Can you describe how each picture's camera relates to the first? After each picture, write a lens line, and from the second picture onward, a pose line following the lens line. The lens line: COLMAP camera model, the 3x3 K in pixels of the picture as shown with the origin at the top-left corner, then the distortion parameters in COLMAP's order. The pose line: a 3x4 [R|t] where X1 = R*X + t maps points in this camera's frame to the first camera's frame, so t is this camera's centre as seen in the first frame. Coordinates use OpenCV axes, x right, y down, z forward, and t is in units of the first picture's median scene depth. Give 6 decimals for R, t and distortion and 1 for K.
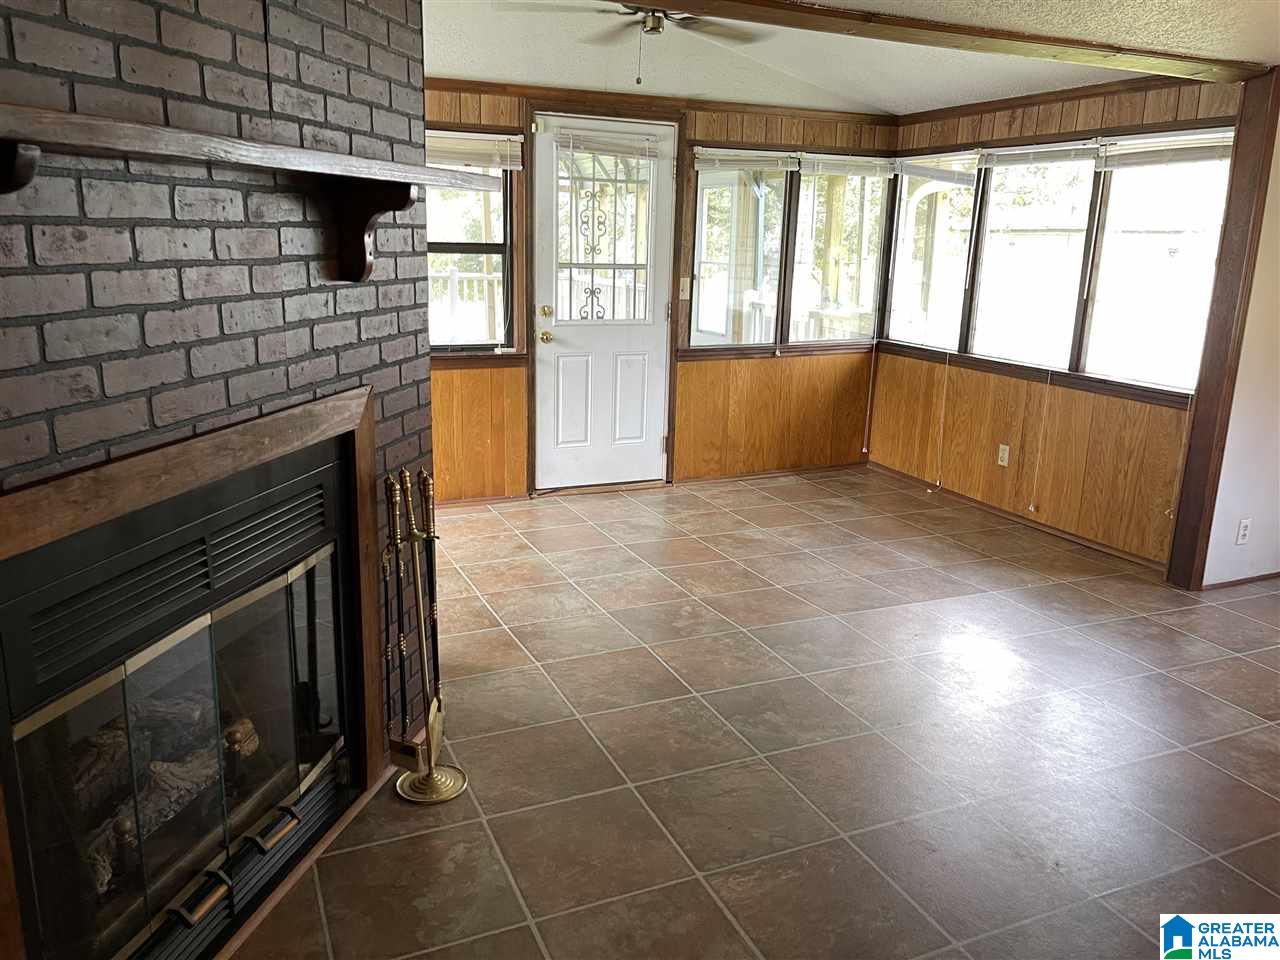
lens RADIAL K [[962.7, 0, 645.4], [0, 962.7, 487.2], [0, 0, 1]] dist [0.066661, -0.084372]
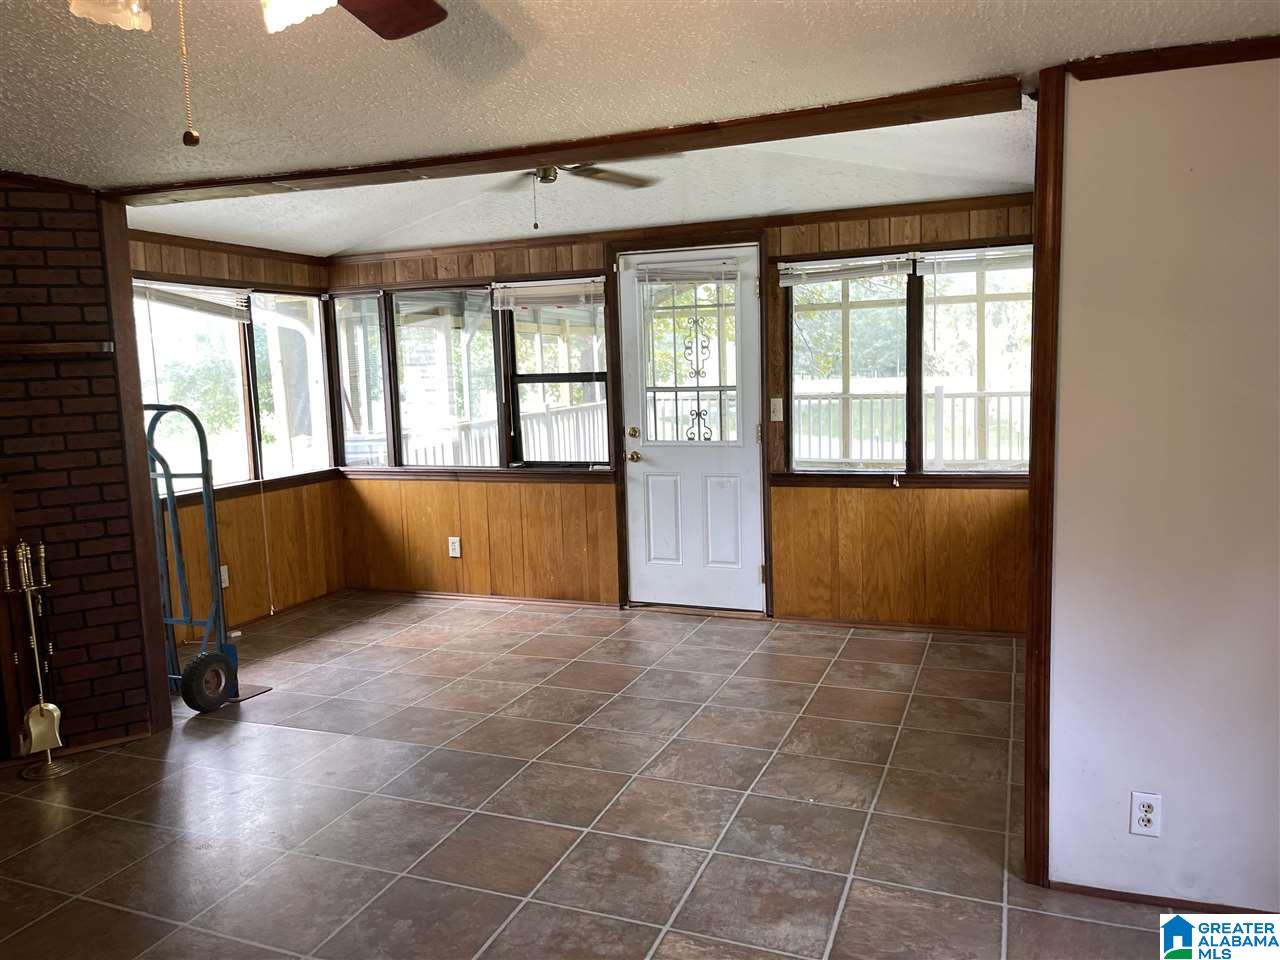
lens RADIAL K [[962.7, 0, 645.4], [0, 962.7, 487.2], [0, 0, 1]] dist [0.066661, -0.084372]
pose [[0.689415, 0.049425, -0.722679, 0.646343], [-0.133022, 0.989341, -0.059237, -0.060475], [0.712048, 0.136971, 0.688641, 0.282979]]
